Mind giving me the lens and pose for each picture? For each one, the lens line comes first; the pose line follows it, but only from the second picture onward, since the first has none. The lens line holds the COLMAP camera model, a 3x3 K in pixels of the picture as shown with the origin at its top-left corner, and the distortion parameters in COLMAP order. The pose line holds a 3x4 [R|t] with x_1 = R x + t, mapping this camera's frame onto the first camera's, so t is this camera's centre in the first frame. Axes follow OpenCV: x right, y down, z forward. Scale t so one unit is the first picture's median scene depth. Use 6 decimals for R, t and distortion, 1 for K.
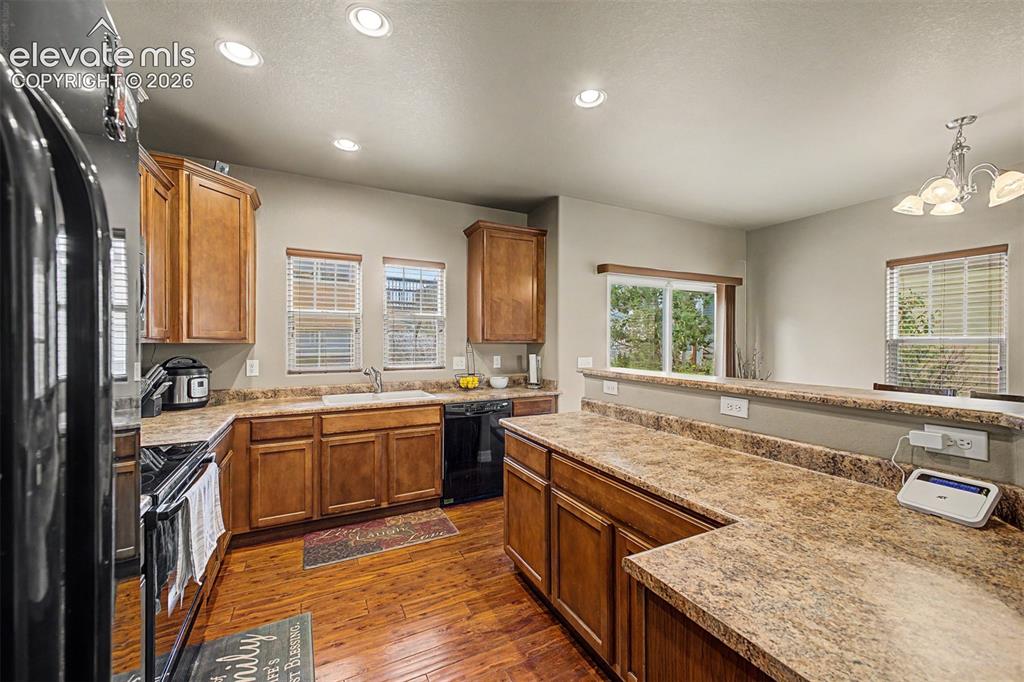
lens RADIAL K [[400.9, 0, 519.0], [0, 400.9, 343.3], [0, 0, 1]] dist [0.015215, -0.002282]
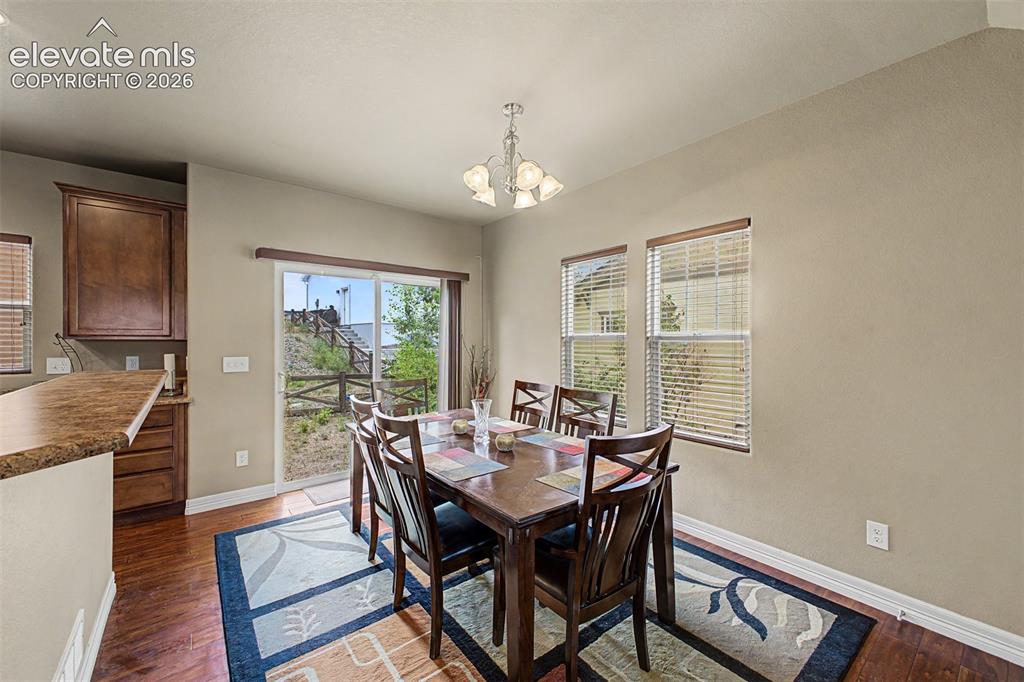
lens RADIAL K [[400.9, 0, 517.9], [0, 400.9, 340.0], [0, 0, 1]] dist [0.015215, -0.002282]
pose [[0.979747, 0.000242, 0.200240, 0.834558], [0.001657, 0.999955, -0.009316, 0.011481], [-0.200233, 0.009459, 0.979703, 0.061519]]
